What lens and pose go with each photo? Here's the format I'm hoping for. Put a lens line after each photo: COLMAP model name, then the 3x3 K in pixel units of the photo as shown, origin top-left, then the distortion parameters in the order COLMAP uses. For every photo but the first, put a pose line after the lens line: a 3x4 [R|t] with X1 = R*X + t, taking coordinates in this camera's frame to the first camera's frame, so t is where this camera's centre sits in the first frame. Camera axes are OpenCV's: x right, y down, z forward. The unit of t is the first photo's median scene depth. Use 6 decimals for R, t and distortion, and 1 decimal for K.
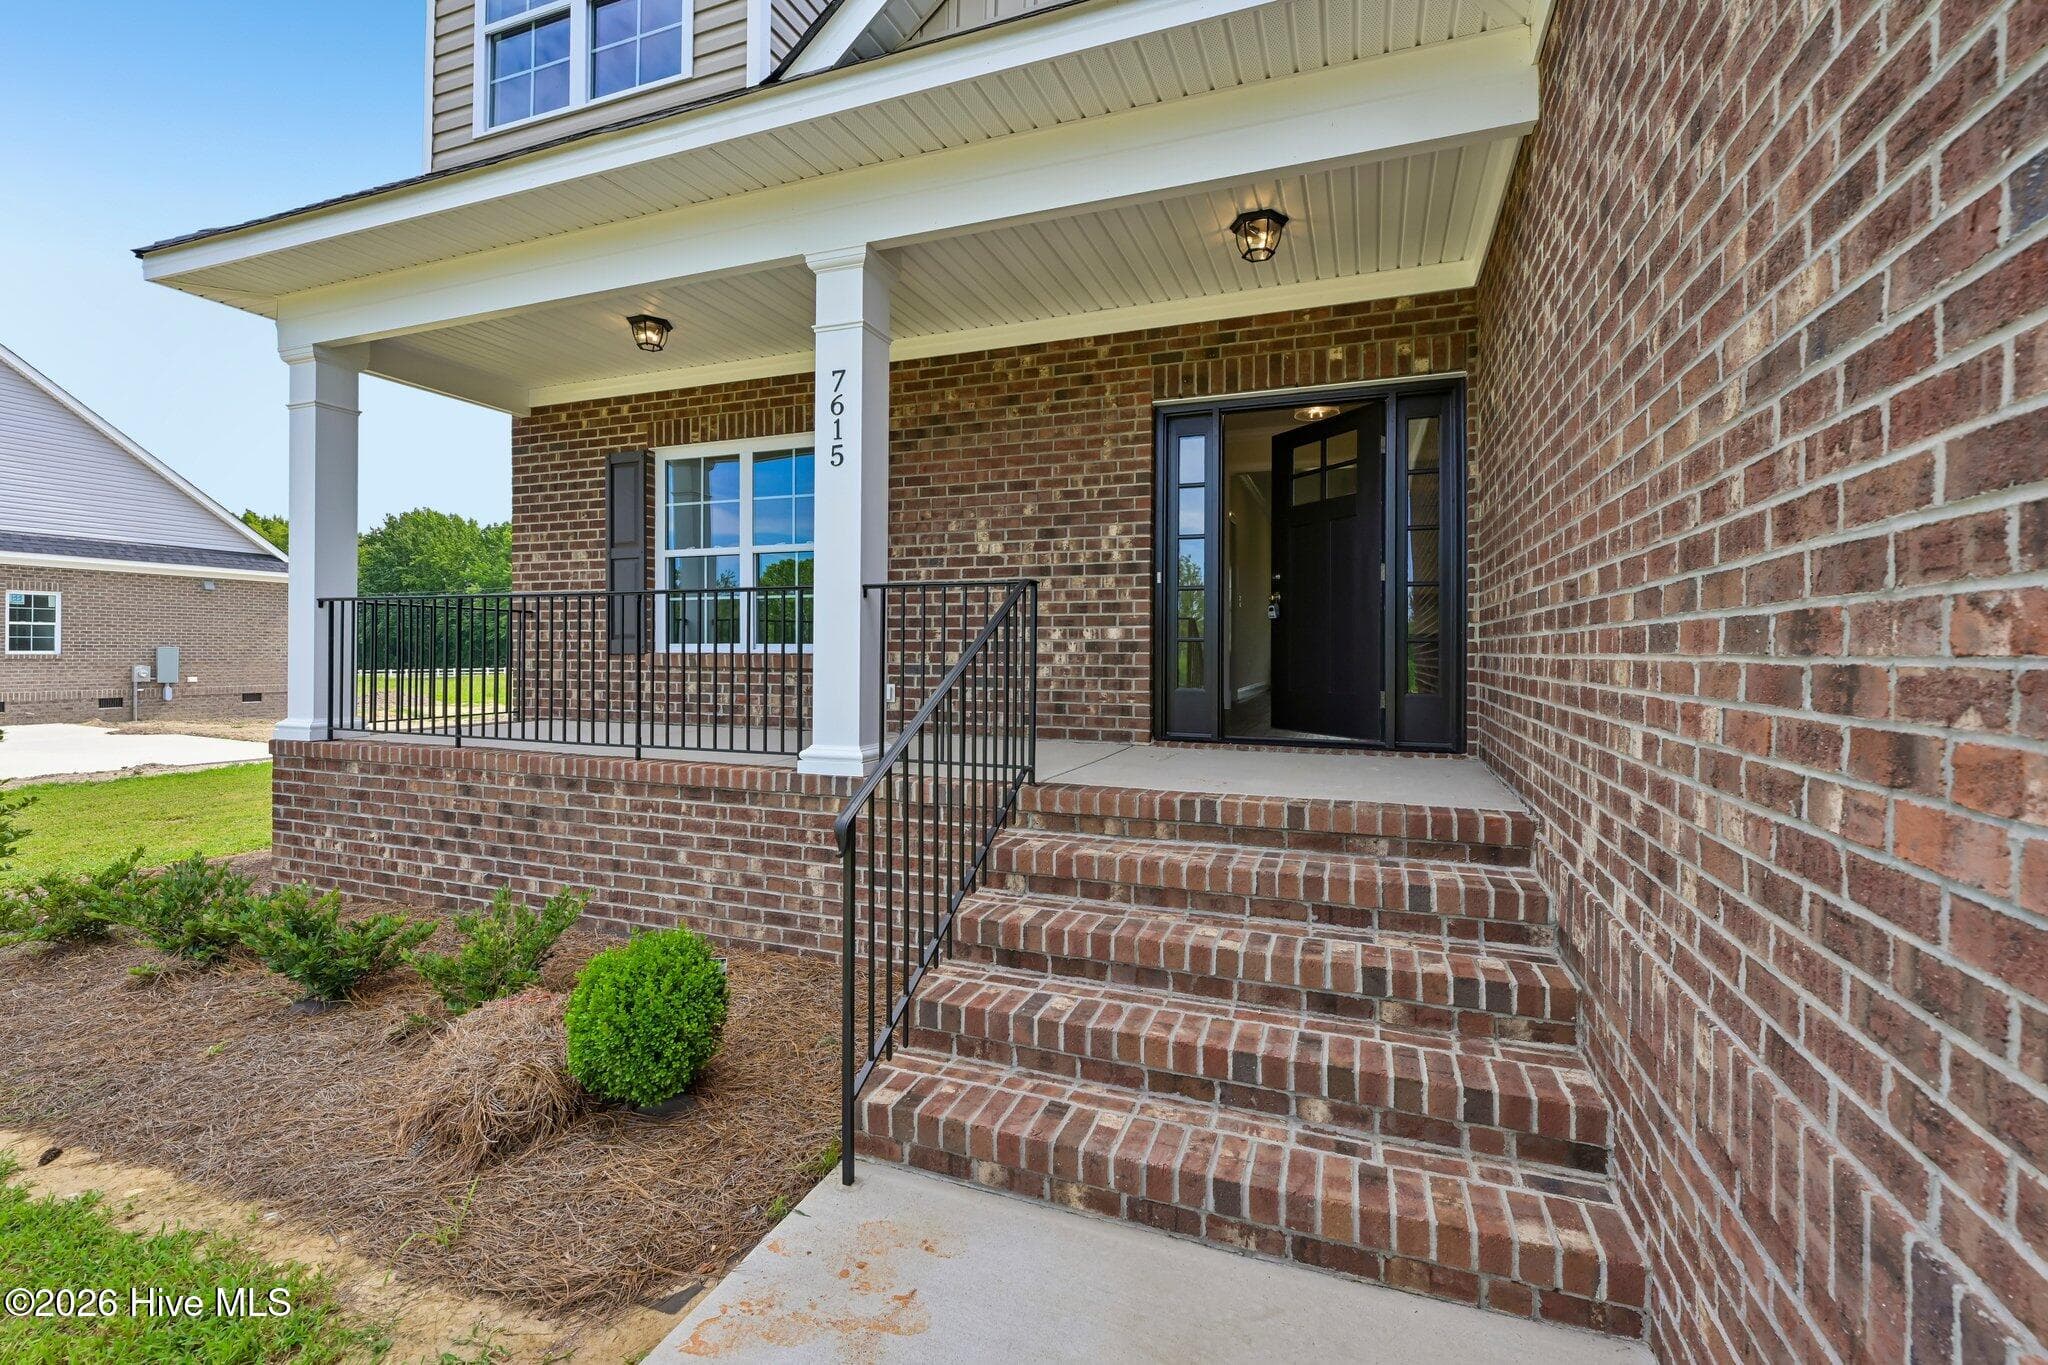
lens RADIAL K [[845.5, 0, 1022.4], [0, 845.5, 645.0], [0, 0, 1]] dist [-0.002364, -0.000178]
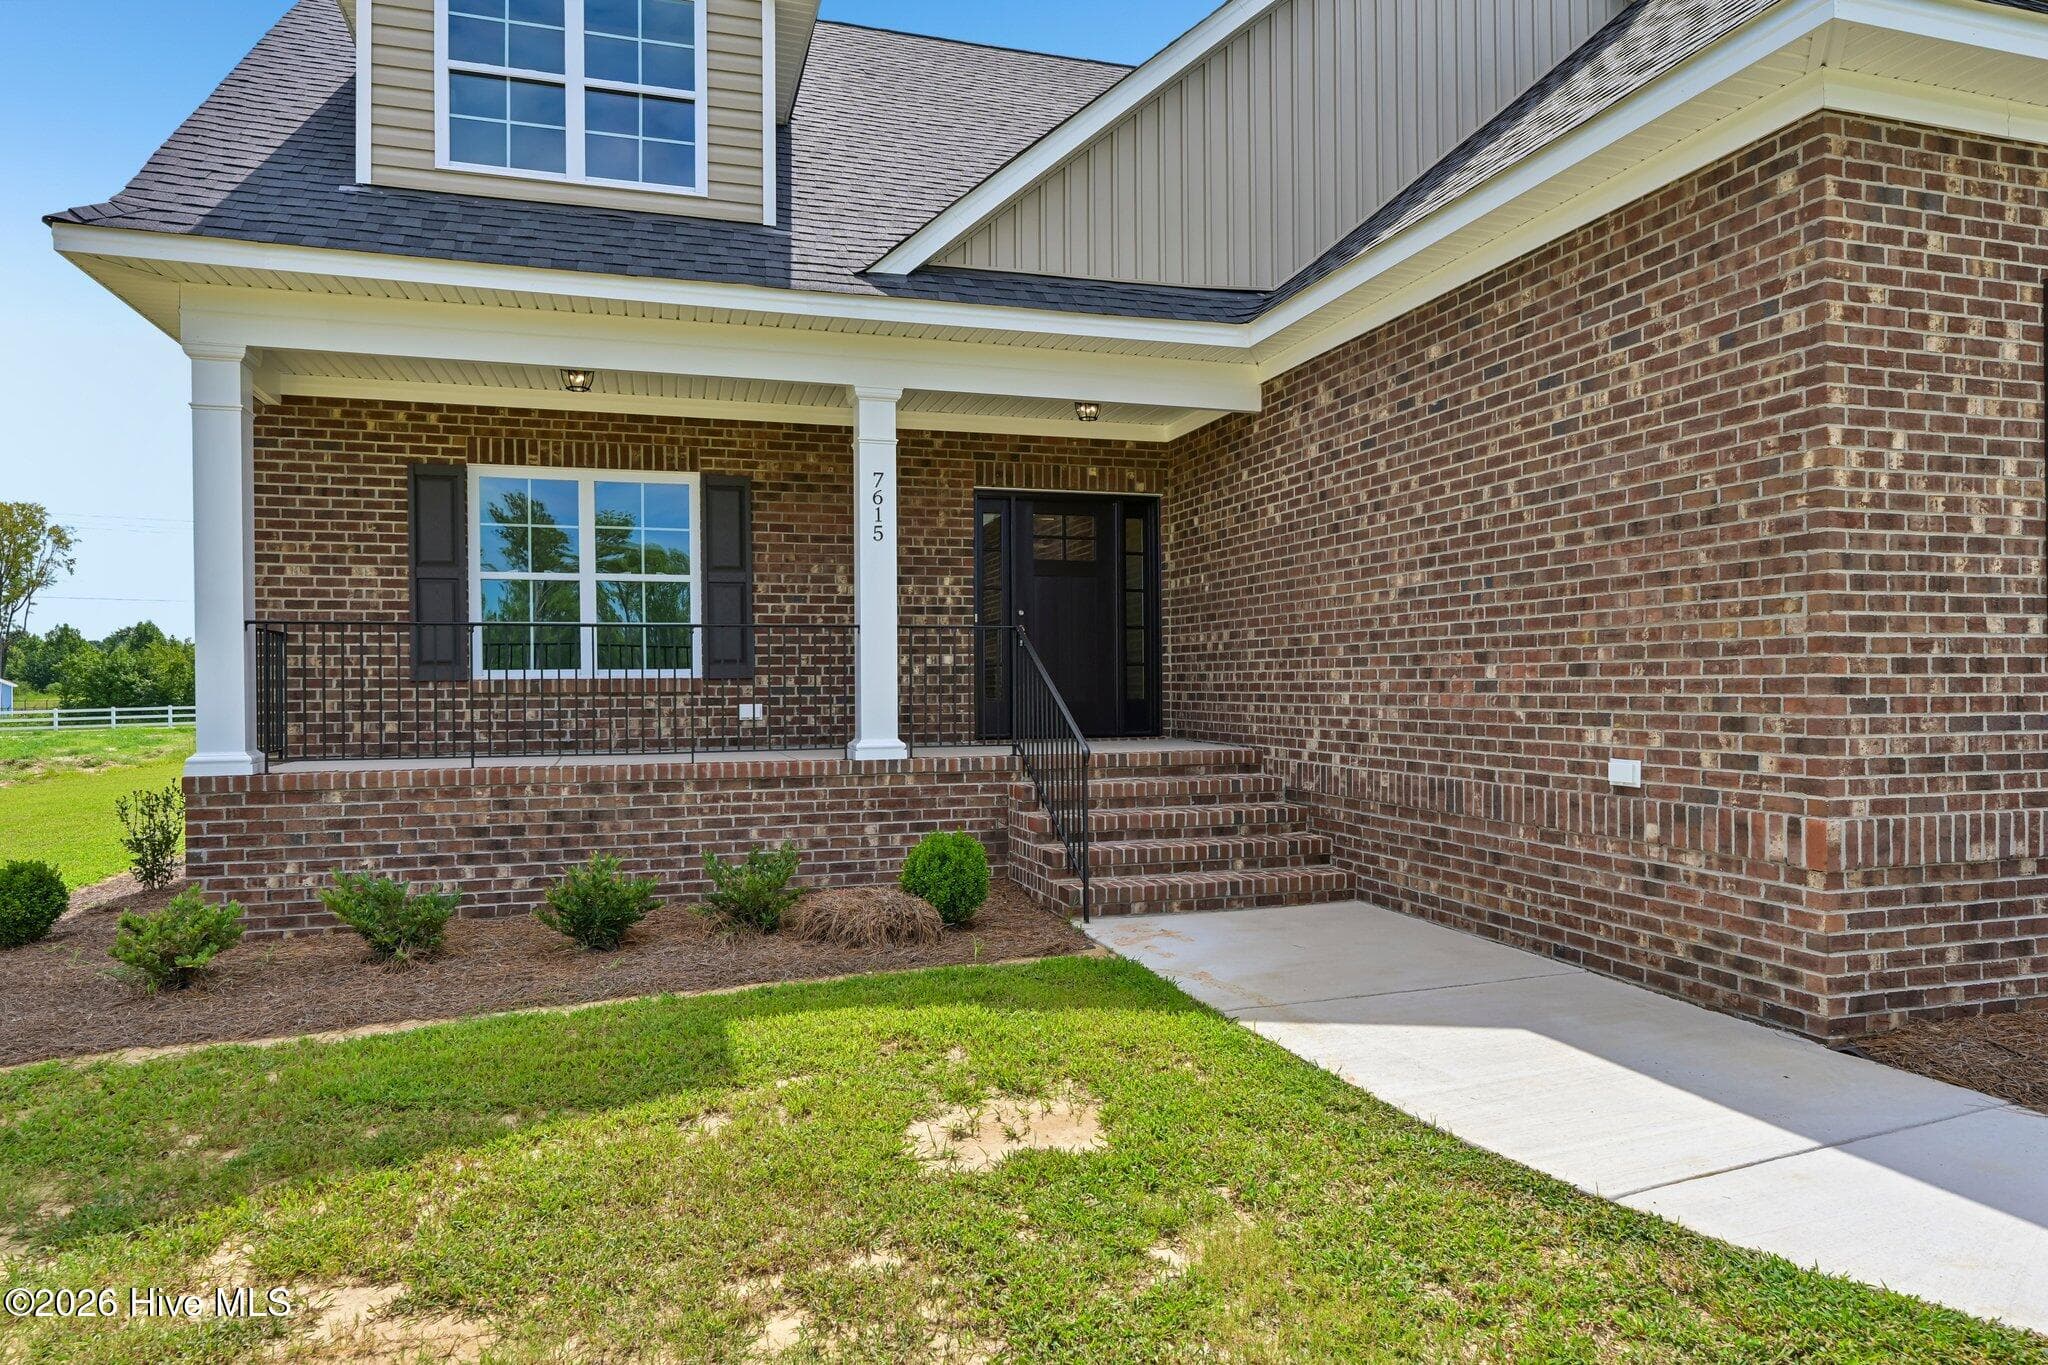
lens RADIAL K [[1290.1, 0, 1024.0], [0, 1290.1, 682.5], [0, 0, 1]] dist [-0.002230, -0.000011]
pose [[0.775043, -0.009969, 0.631830, -1.177484], [0.007266, 0.999950, 0.006865, 0.009609], [-0.631867, -0.000729, 0.775076, -0.692166]]
